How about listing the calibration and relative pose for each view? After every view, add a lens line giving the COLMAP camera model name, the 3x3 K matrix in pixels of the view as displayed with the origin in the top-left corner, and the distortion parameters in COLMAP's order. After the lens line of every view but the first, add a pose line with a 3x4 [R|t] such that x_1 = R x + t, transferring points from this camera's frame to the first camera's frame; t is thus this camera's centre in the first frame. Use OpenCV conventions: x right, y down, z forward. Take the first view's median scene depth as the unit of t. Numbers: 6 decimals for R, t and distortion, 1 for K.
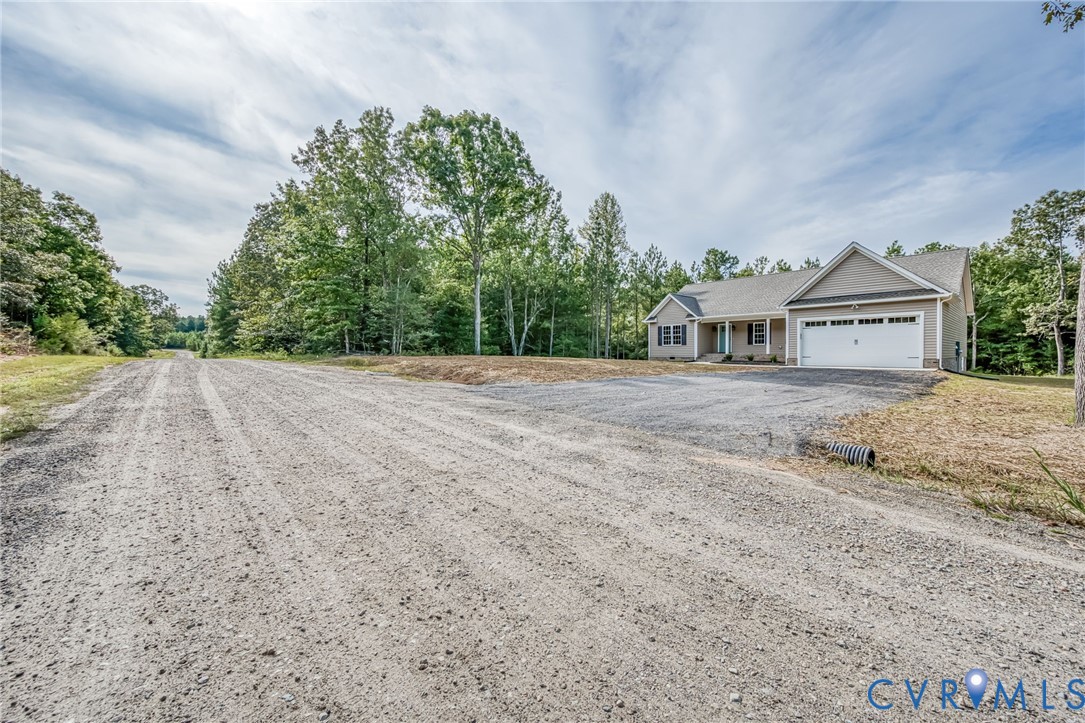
lens RADIAL K [[423.8, 0, 545.8], [0, 423.8, 358.6], [0, 0, 1]] dist [-0.003876, 0.000068]
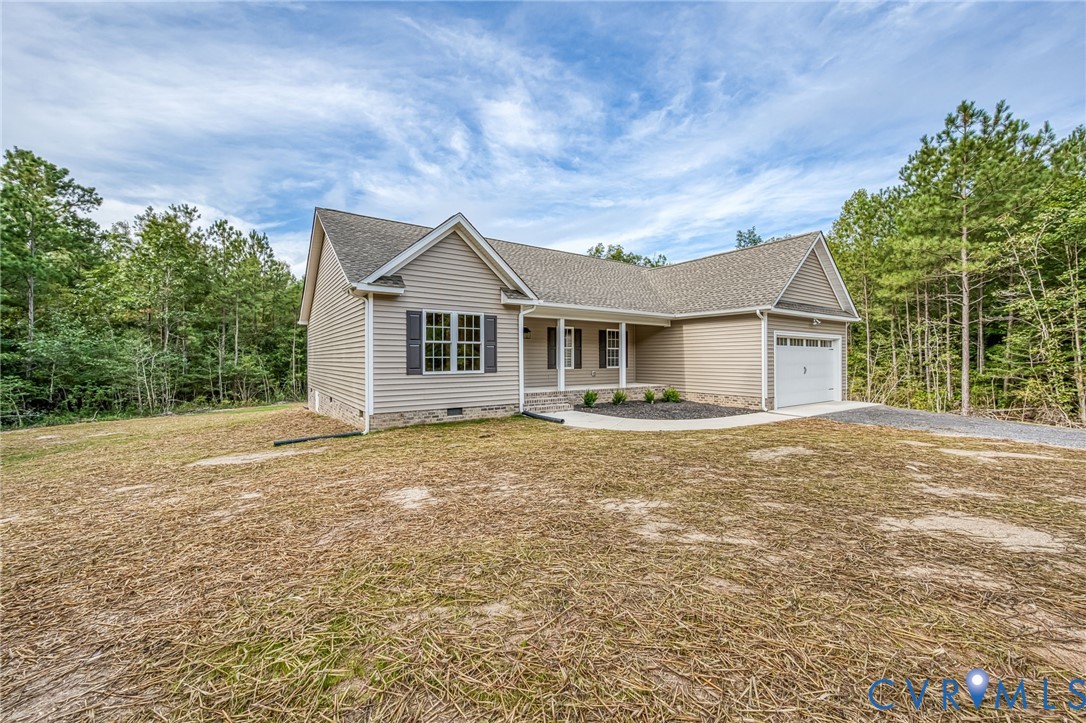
lens RADIAL K [[424.2, 0, 546.3], [0, 424.2, 358.6], [0, 0, 1]] dist [-0.003876, 0.000068]
pose [[0.118498, 0.001639, 0.992953, -0.025818], [0.012693, 0.999914, -0.003165, -0.039963], [-0.992873, 0.012979, 0.118467, 0.875807]]
